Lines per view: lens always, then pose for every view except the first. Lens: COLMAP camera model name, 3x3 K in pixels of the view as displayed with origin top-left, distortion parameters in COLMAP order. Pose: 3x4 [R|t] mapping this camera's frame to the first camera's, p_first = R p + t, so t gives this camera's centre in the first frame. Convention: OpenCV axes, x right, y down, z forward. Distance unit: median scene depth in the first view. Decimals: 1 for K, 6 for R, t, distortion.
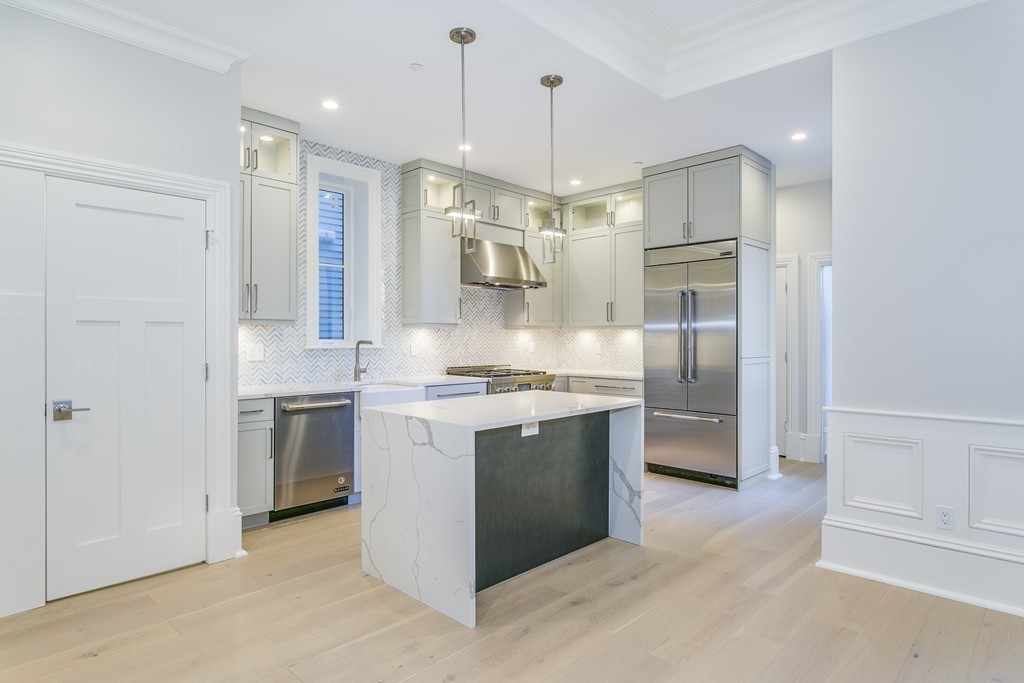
lens RADIAL K [[583.8, 0, 511.0], [0, 583.8, 337.8], [0, 0, 1]] dist [-0.016839, 0.007587]
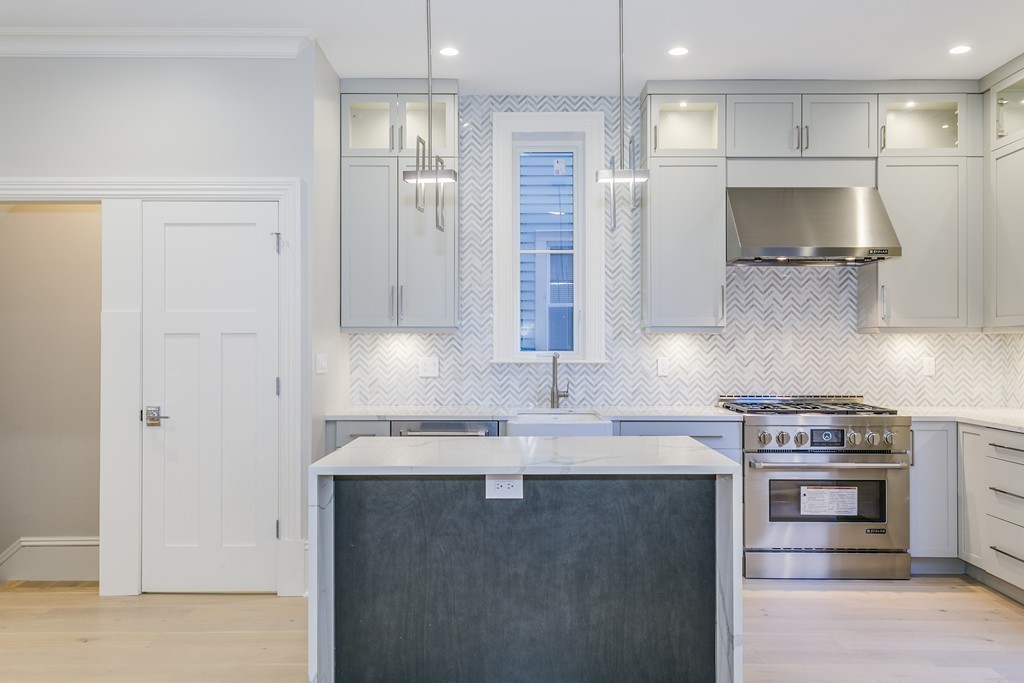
lens RADIAL K [[854.8, 0, 498.5], [0, 854.8, 338.9], [0, 0, 1]] dist [0.007686, 0.012845]
pose [[0.685556, -0.007505, -0.727981, 0.485836], [0.000843, 0.999954, -0.009515, -0.002354], [0.728020, 0.005910, 0.685531, 0.222330]]
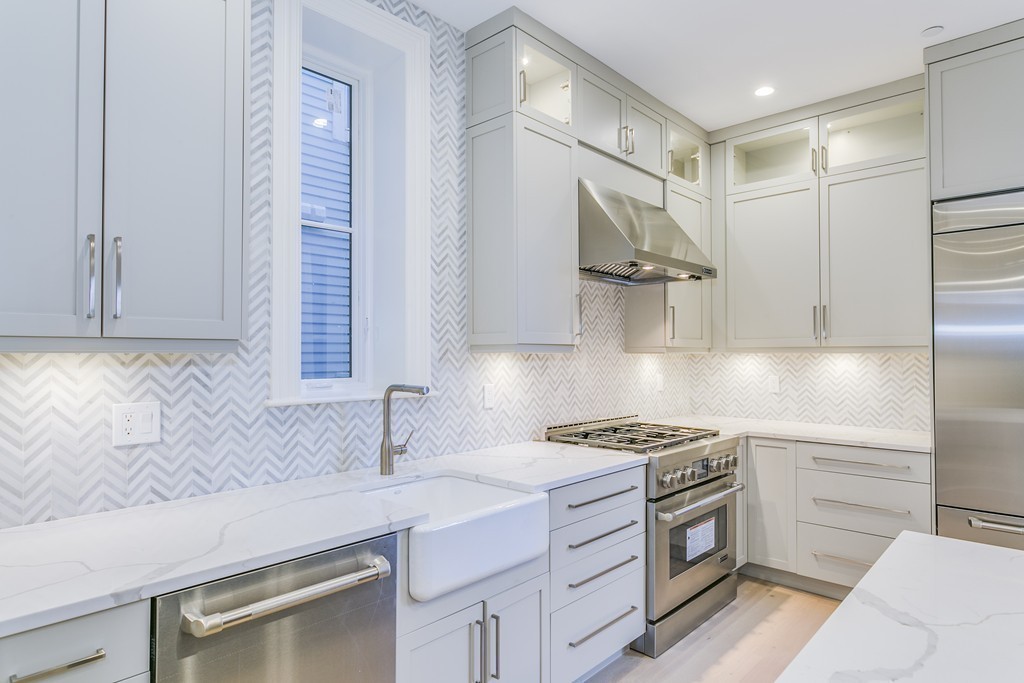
lens RADIAL K [[583.8, 0, 508.4], [0, 583.8, 347.0], [0, 0, 1]] dist [-0.016839, 0.007587]
pose [[0.999823, -0.002808, 0.018608, -0.184953], [0.003023, 0.999929, -0.011518, -0.019051], [-0.018574, 0.011572, 0.999761, 0.569049]]
